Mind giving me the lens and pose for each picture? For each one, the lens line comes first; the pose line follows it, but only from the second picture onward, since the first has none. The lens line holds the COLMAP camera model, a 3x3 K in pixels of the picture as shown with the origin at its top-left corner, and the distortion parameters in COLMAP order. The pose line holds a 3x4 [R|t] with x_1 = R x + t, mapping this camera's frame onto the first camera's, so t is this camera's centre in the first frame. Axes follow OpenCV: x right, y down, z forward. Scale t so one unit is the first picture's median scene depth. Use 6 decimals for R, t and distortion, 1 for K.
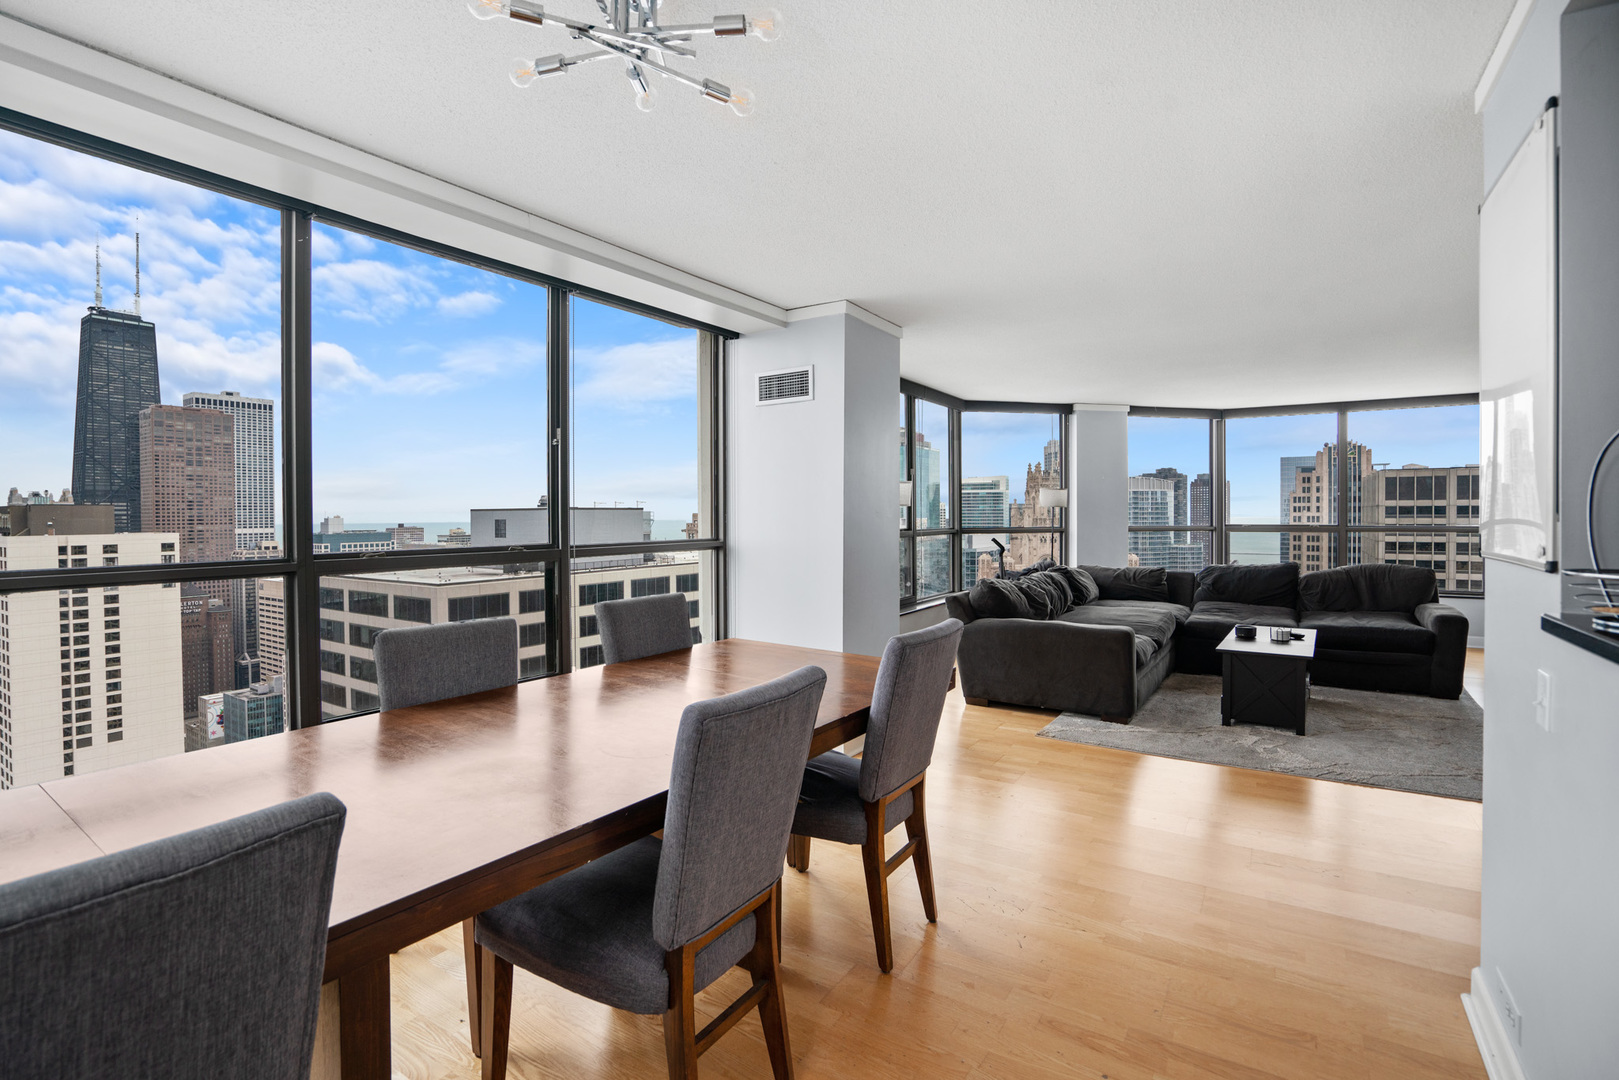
lens RADIAL K [[754.3, 0, 803.2], [0, 754.3, 522.0], [0, 0, 1]] dist [-0.050507, 0.016195]
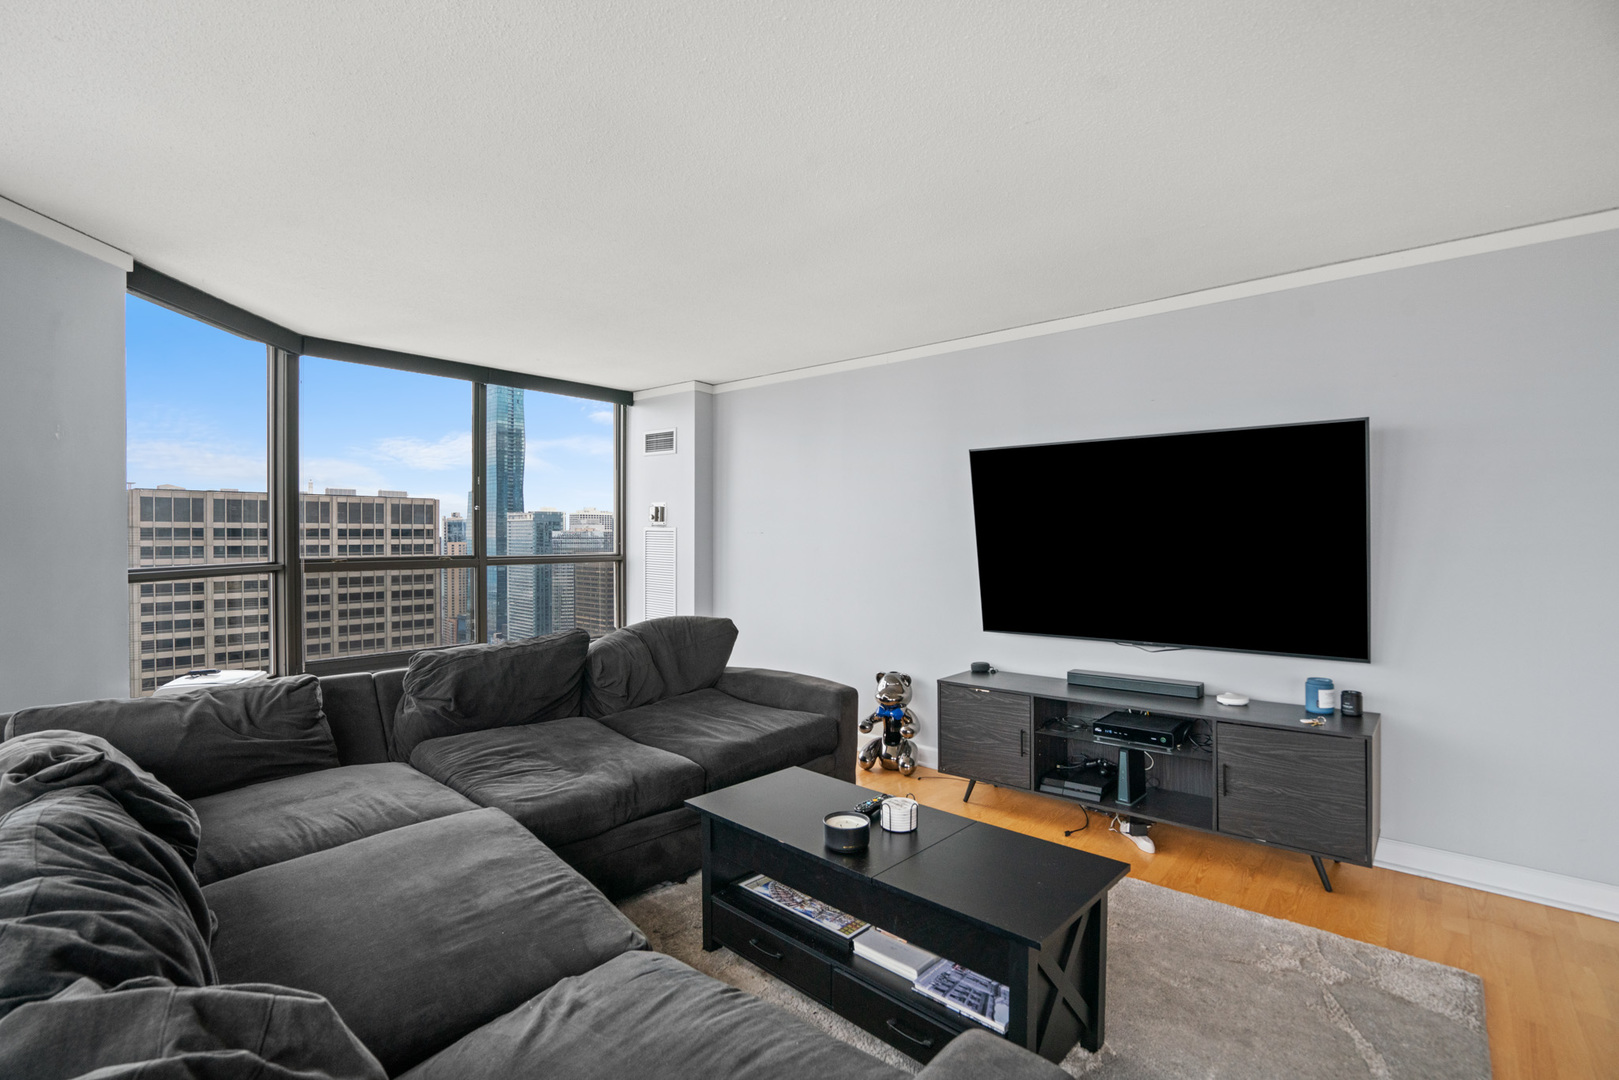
lens RADIAL K [[744.4, 0, 837.3], [0, 744.4, 542.6], [0, 0, 1]] dist [-0.049469, 0.000351]
pose [[0.124104, -0.004479, 0.992259, 0.125657], [0.006560, 0.999972, 0.003694, -0.008256], [-0.992248, 0.006050, 0.124130, 0.620012]]
